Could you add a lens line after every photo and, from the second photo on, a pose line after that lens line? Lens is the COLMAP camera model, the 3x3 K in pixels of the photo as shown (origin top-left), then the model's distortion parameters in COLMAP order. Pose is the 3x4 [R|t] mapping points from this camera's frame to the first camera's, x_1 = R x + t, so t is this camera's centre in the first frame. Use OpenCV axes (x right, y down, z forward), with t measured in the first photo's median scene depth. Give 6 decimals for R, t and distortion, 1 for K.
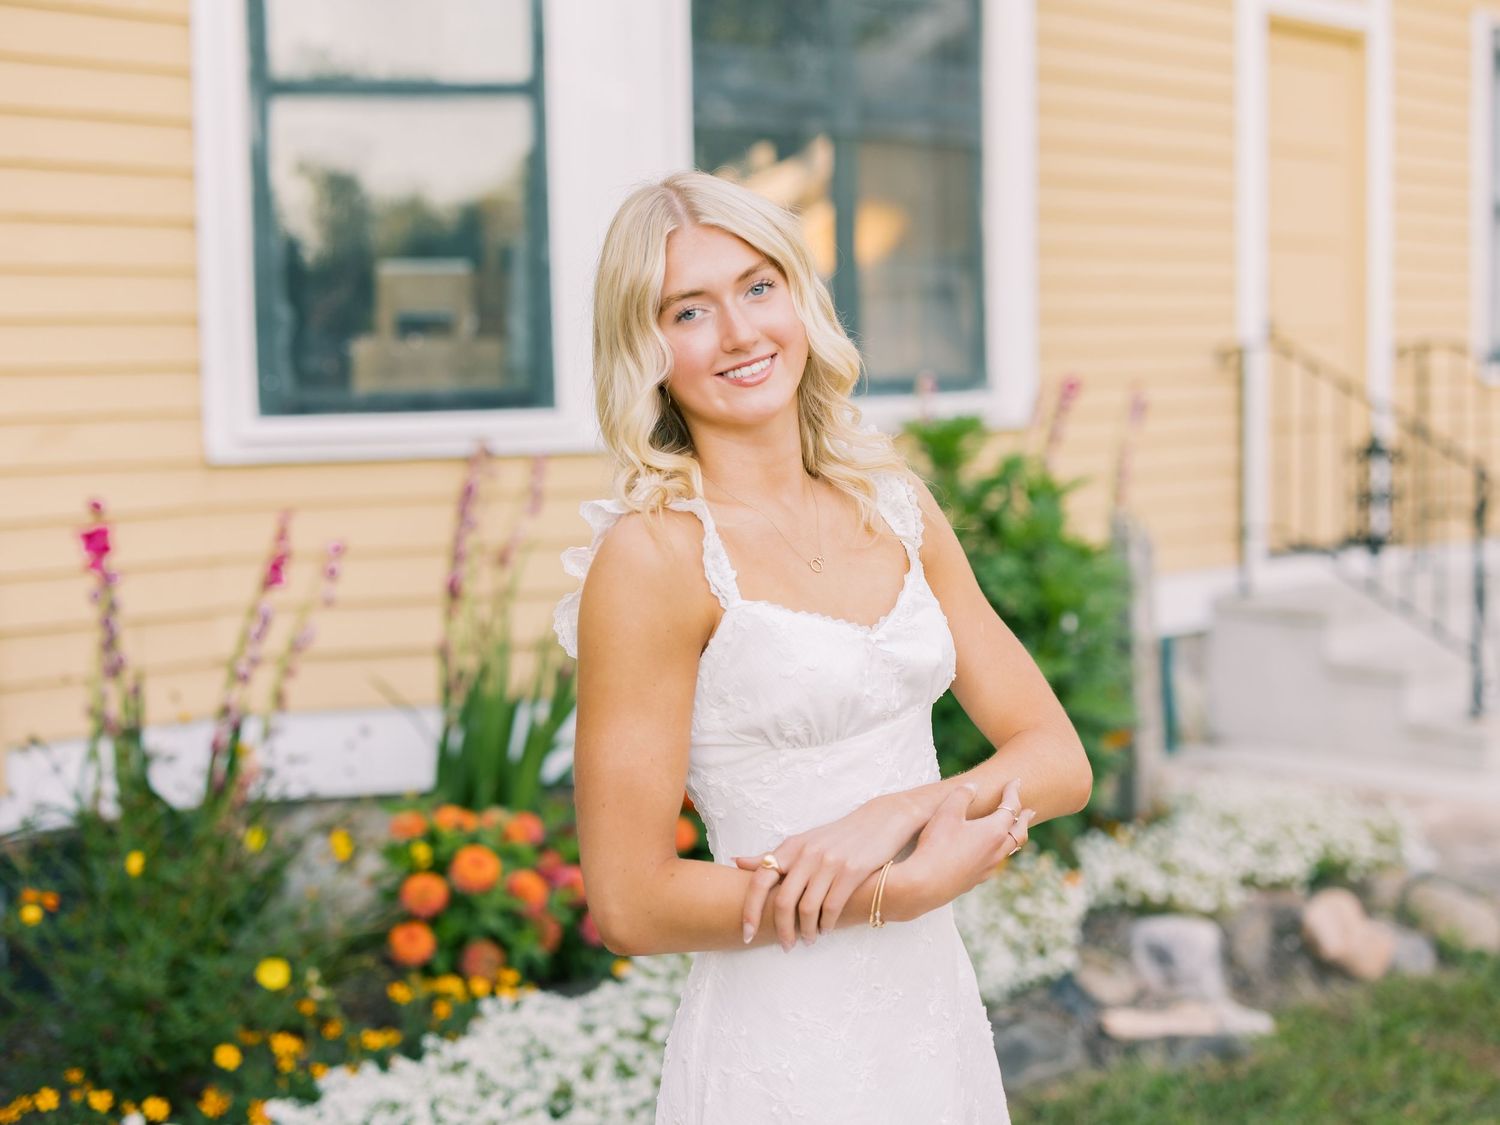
lens RADIAL K [[2530.2, 0, 750.3], [0, 2530.2, 418.7], [0, 0, 1]] dist [-0.021234, -0.087369]
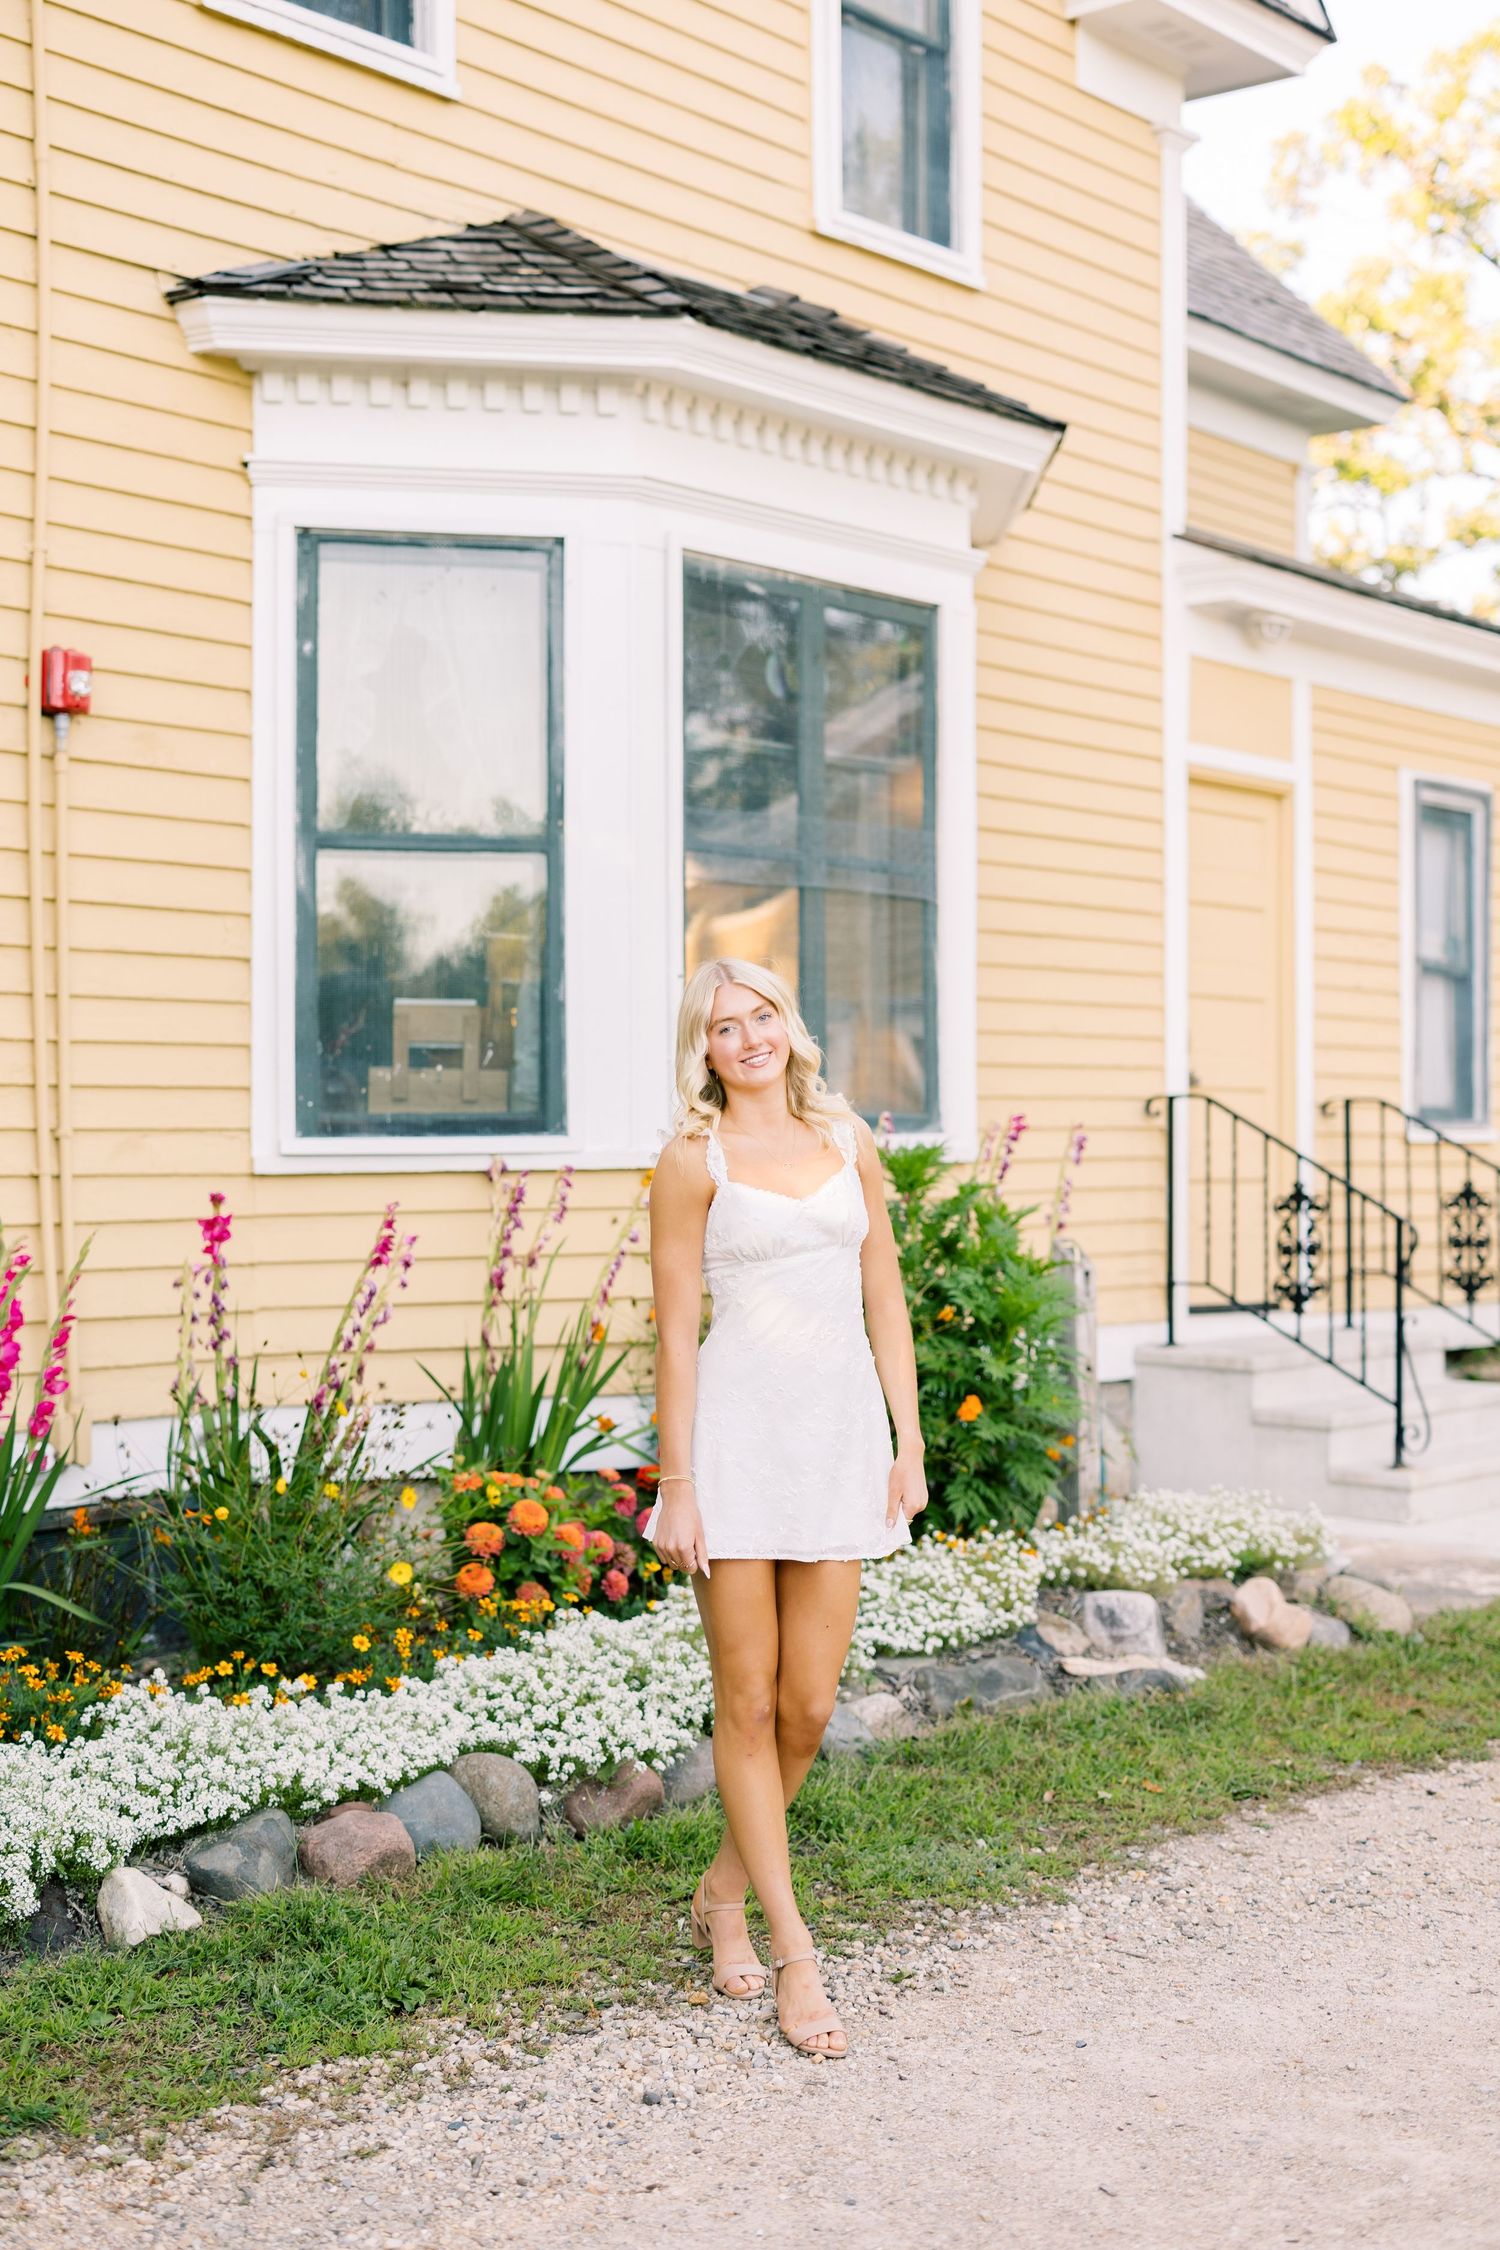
lens RADIAL K [[3341.2, 0, 702.5], [0, 3341.2, 980.8], [0, 0, 1]] dist [0.006943, 0.030328]
pose [[0.997960, 0.017369, 0.061427, -0.108591], [-0.012680, 0.997033, -0.075918, 0.040636], [-0.062564, 0.074984, 0.995220, -0.469424]]
